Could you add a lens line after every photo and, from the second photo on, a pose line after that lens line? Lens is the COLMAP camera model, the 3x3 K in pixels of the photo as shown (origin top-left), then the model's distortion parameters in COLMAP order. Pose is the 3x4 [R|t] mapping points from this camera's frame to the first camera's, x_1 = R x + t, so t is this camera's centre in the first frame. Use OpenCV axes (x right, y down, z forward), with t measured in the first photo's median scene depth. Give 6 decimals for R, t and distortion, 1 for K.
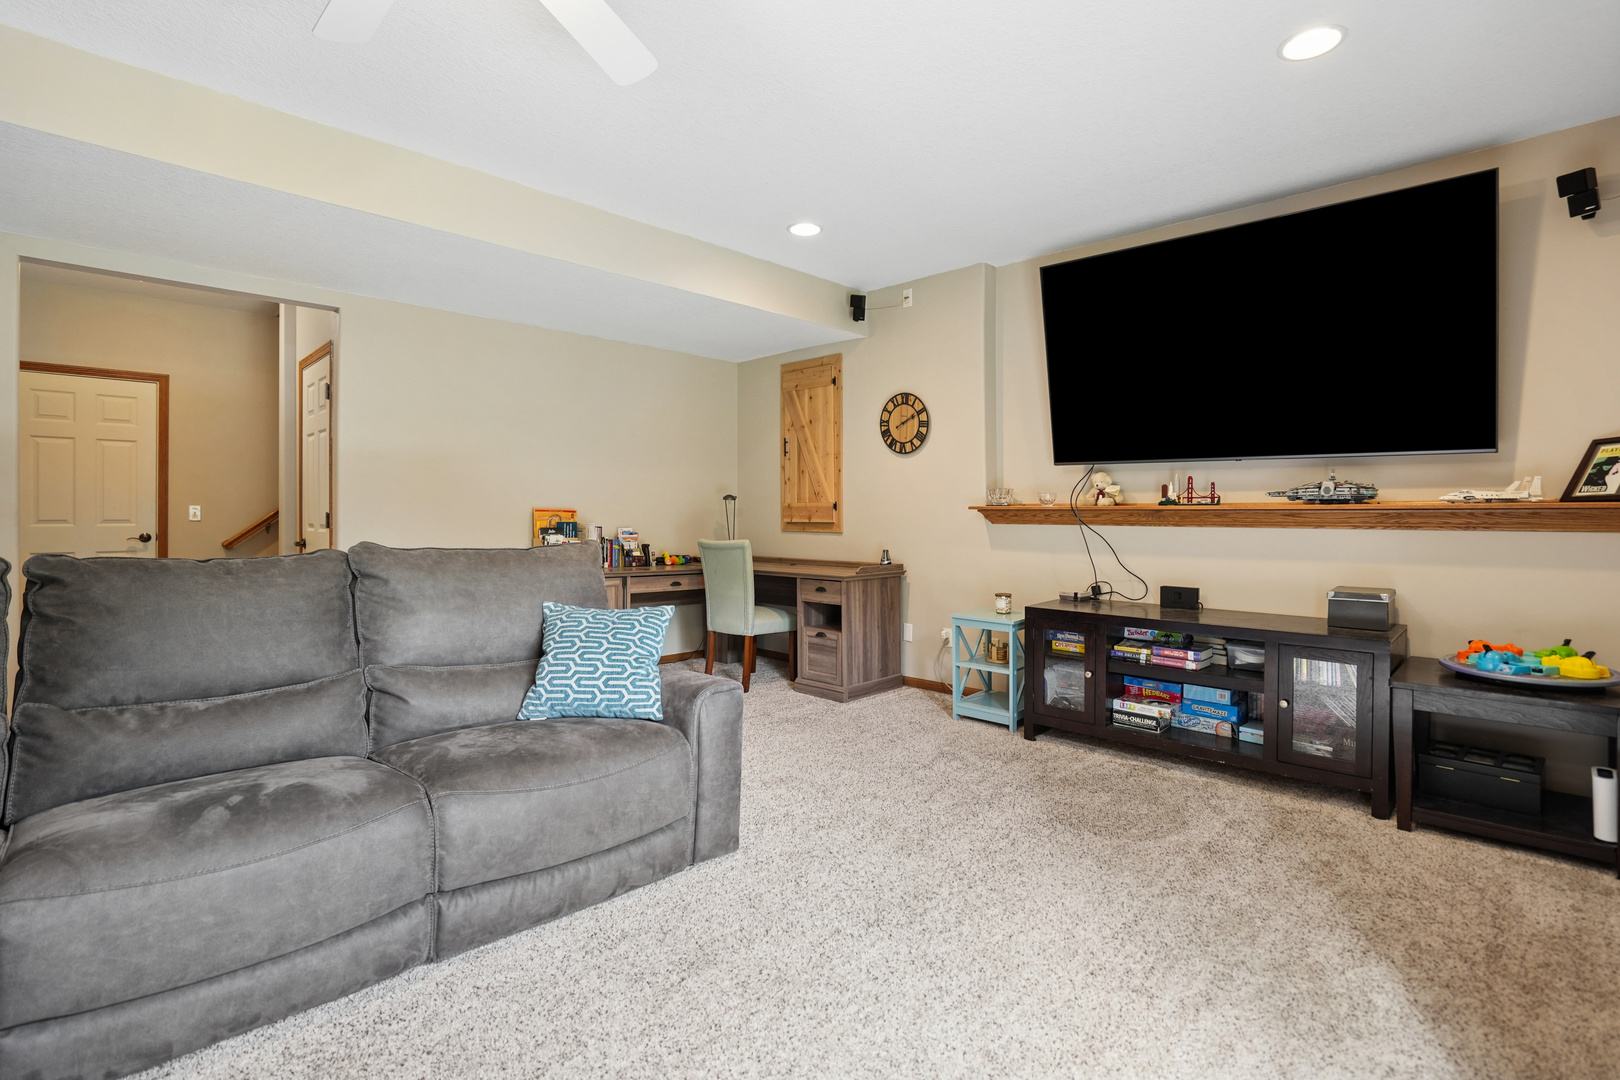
lens RADIAL K [[752.1, 0, 804.4], [0, 752.1, 523.0], [0, 0, 1]] dist [-0.003625, 0.000386]
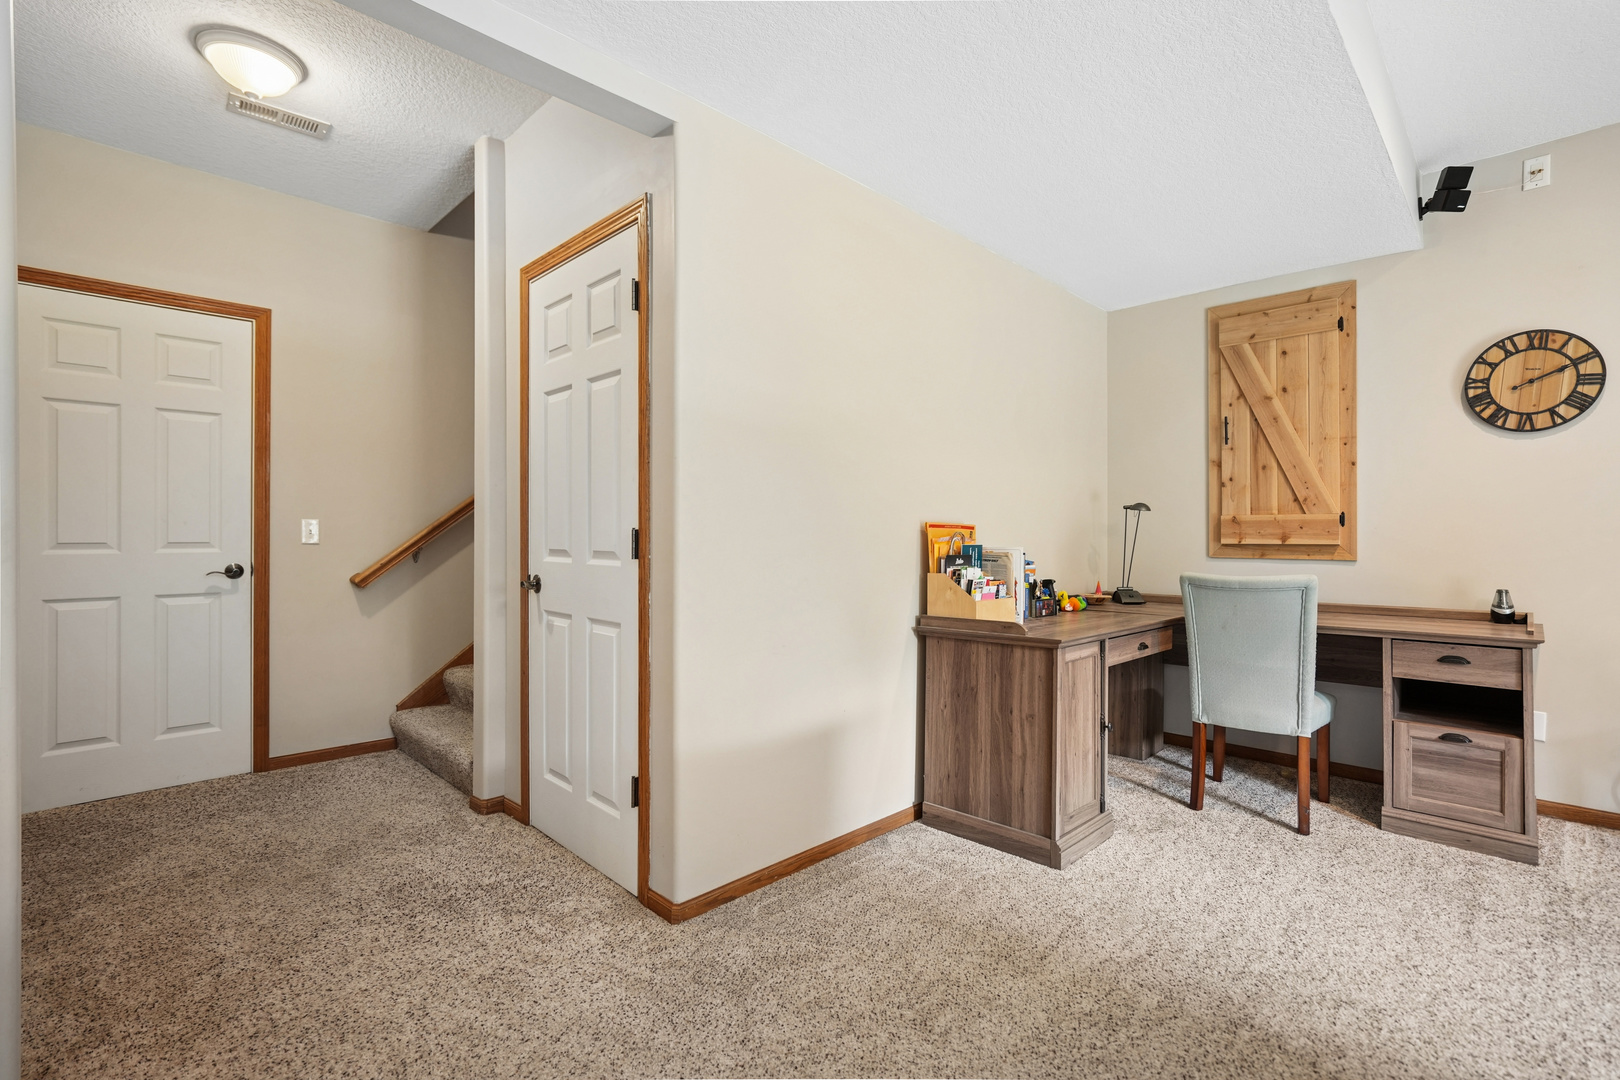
lens RADIAL K [[726.2, 0, 809.6], [0, 726.2, 546.9], [0, 0, 1]] dist [-0.047452, 0.035357]
pose [[0.999523, -0.002051, 0.030829, -0.462714], [0.001835, 0.999974, 0.007009, -0.004174], [-0.030842, -0.006949, 0.999500, 0.433272]]
